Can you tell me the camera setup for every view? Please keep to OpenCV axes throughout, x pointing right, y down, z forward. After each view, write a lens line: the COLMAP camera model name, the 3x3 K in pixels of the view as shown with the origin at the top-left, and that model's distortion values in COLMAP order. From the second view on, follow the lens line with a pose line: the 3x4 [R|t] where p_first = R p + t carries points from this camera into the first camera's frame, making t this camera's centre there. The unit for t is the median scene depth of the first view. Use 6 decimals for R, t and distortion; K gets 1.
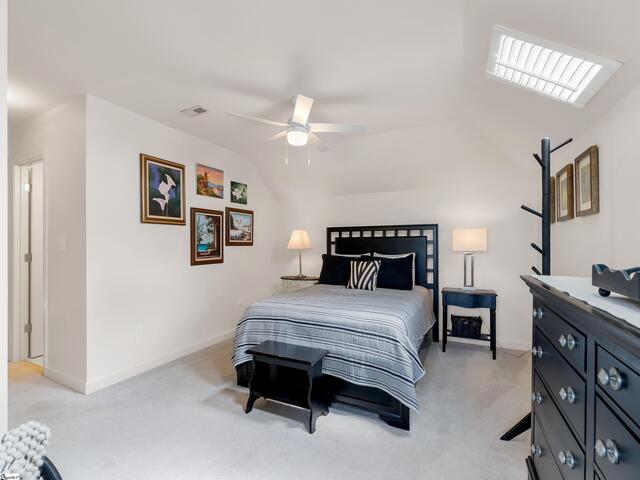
lens RADIAL K [[287.4, 0, 320.0], [0, 287.4, 240.0], [0, 0, 1]] dist [-0.026364, 0.012696]
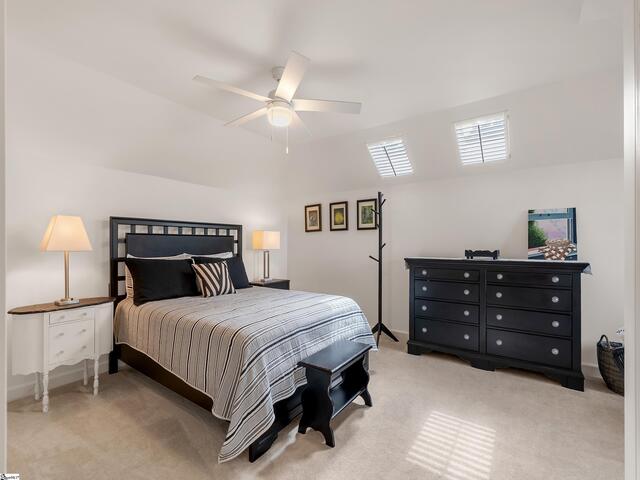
lens RADIAL K [[290.7, 0, 320.0], [0, 290.7, 240.0], [0, 0, 1]] dist [0.003687, 0.000126]
pose [[0.163812, 0.013462, 0.986400, -0.684474], [-0.020919, 0.999729, -0.010170, 0.006572], [-0.986270, -0.018969, 0.164049, 0.556289]]
